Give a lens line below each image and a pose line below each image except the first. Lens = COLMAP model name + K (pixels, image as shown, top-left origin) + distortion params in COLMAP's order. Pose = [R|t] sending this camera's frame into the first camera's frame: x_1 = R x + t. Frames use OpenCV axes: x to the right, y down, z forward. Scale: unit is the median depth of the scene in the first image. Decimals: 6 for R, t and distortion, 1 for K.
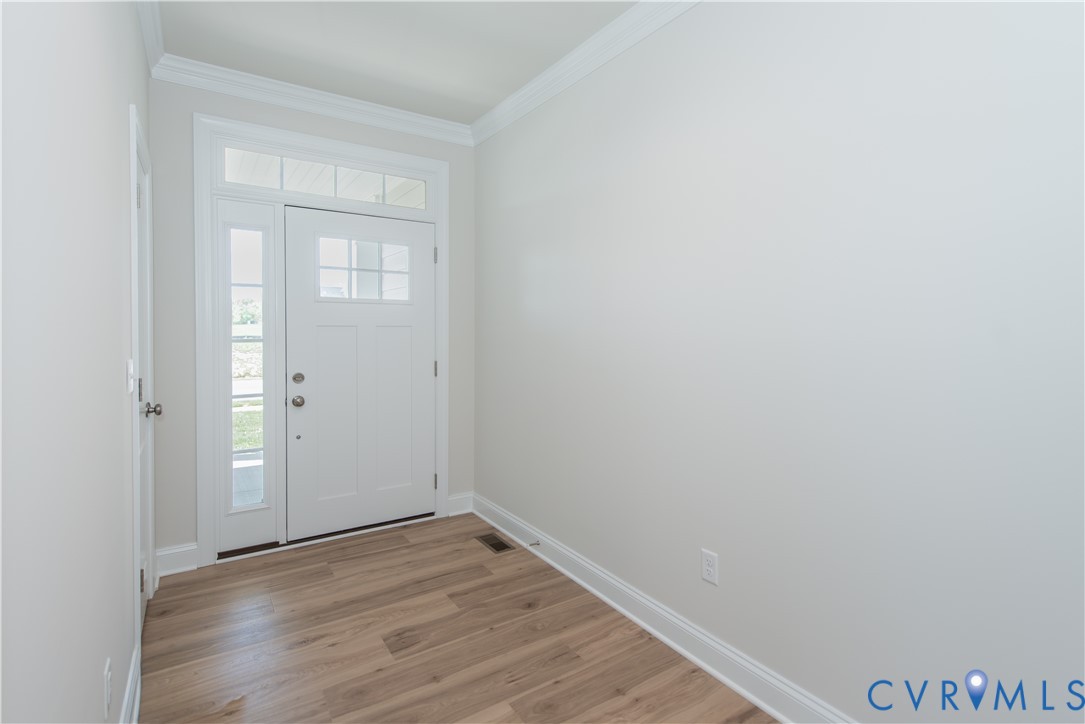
lens RADIAL K [[539.5, 0, 542.3], [0, 539.5, 341.3], [0, 0, 1]] dist [0.017990, -0.000268]
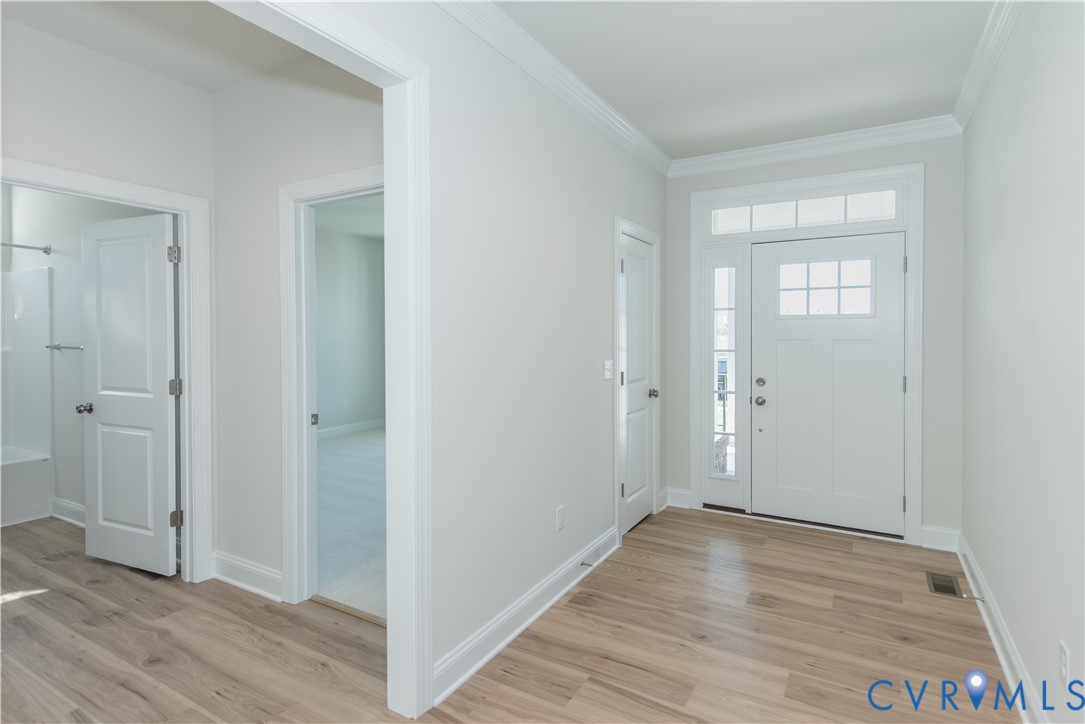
lens RADIAL K [[539.5, 0, 542.3], [0, 539.5, 341.3], [0, 0, 1]] dist [0.017990, -0.000268]
pose [[0.449116, 0.003492, -0.893467, 0.439636], [-0.018717, 0.999810, -0.005501, -0.008496], [0.893277, 0.019193, 0.449096, 0.004064]]
